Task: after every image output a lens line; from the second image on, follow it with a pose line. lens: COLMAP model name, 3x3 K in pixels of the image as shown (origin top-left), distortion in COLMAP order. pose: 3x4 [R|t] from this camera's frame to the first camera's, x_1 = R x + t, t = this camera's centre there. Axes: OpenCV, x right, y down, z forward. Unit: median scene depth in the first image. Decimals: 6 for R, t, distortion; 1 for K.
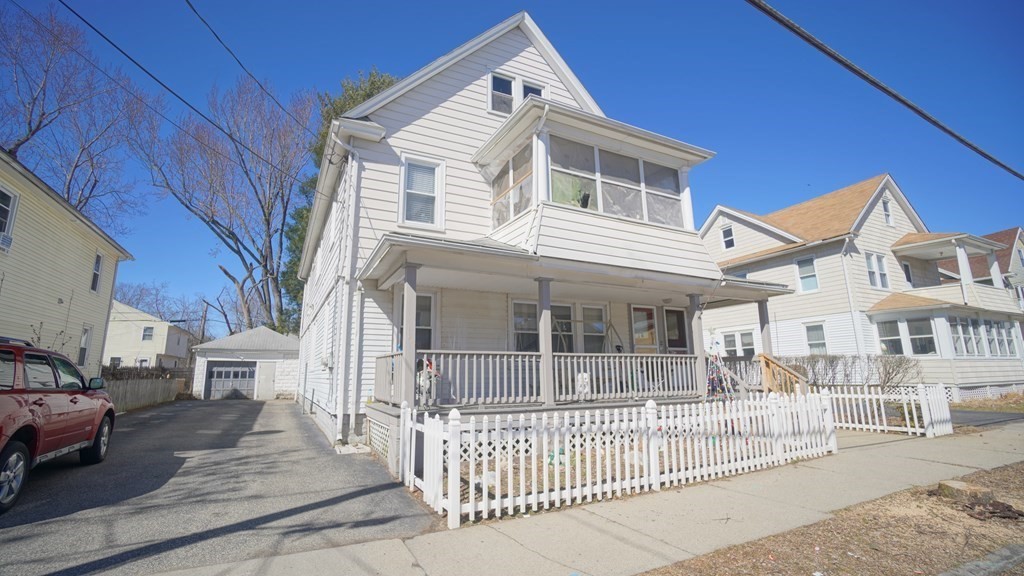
lens RADIAL K [[449.7, 0, 512.0], [0, 449.7, 288.0], [0, 0, 1]] dist [-0.025336, 0.000052]
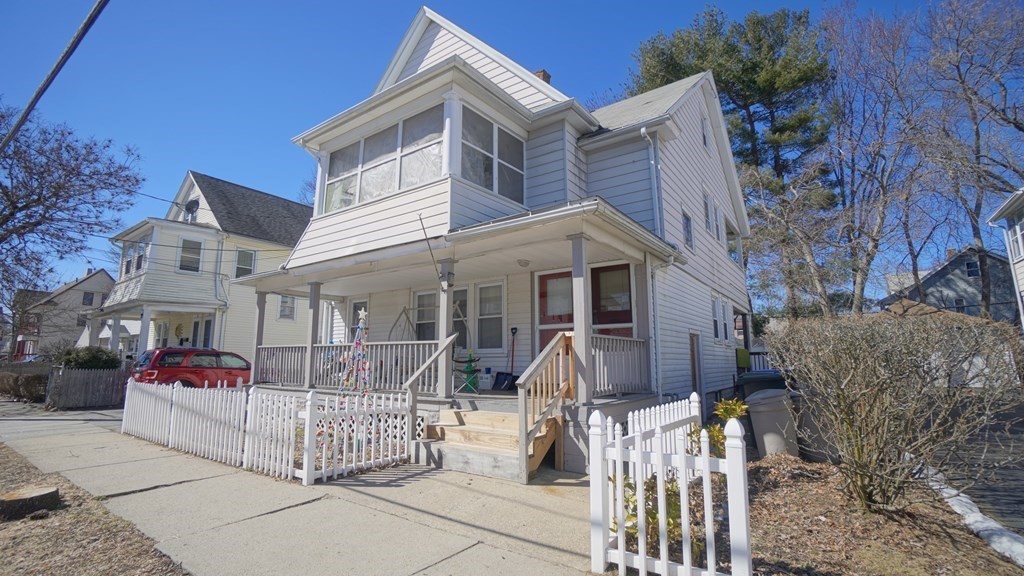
lens RADIAL K [[462.0, 0, 512.0], [0, 462.0, 288.0], [0, 0, 1]] dist [-0.026773, 0.000915]
pose [[0.460608, -0.132548, -0.877651, 1.002609], [0.168355, 0.983884, -0.060236, 0.111453], [0.871491, -0.120012, 0.475500, 0.637568]]
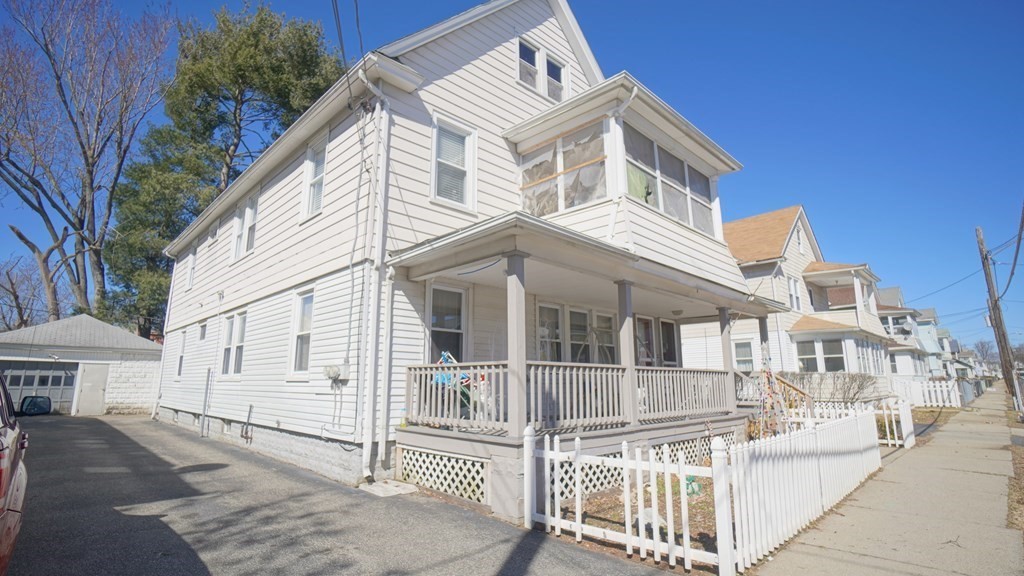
lens RADIAL K [[485.1, 0, 509.2], [0, 485.1, 286.0], [0, 0, 1]] dist [-0.014609, 0.000944]
pose [[0.955556, 0.068461, 0.286749, -0.302227], [-0.066700, 0.997646, -0.015916, 0.012864], [-0.287164, -0.003918, 0.957873, 0.114064]]
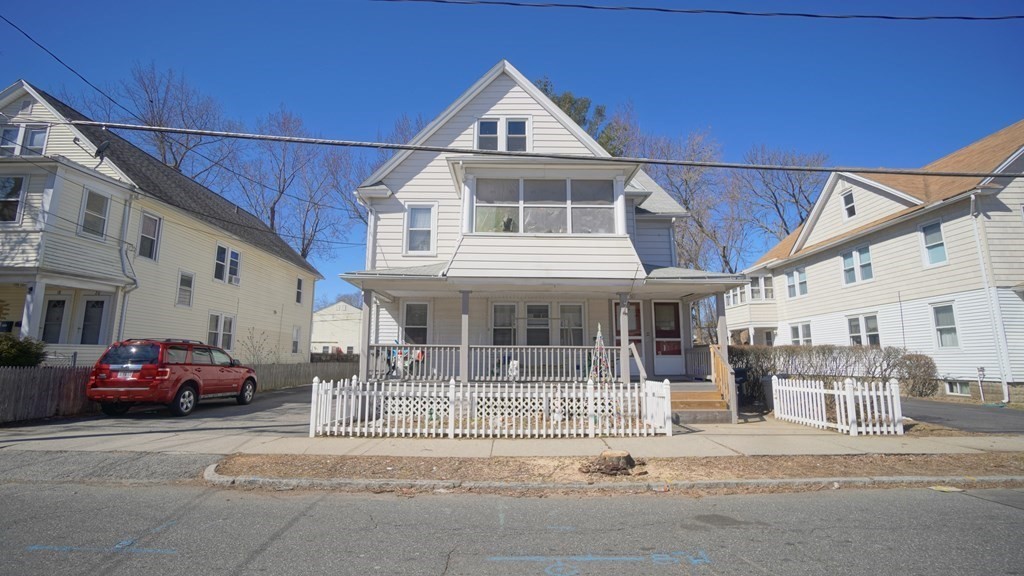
lens RADIAL K [[463.5, 0, 514.9], [0, 463.5, 292.0], [0, 0, 1]] dist [-0.019394, 0.000081]
pose [[0.895419, -0.050911, -0.442305, 0.600449], [0.070827, 0.997078, 0.028618, -0.034911], [0.439555, -0.056952, 0.896408, -0.139441]]
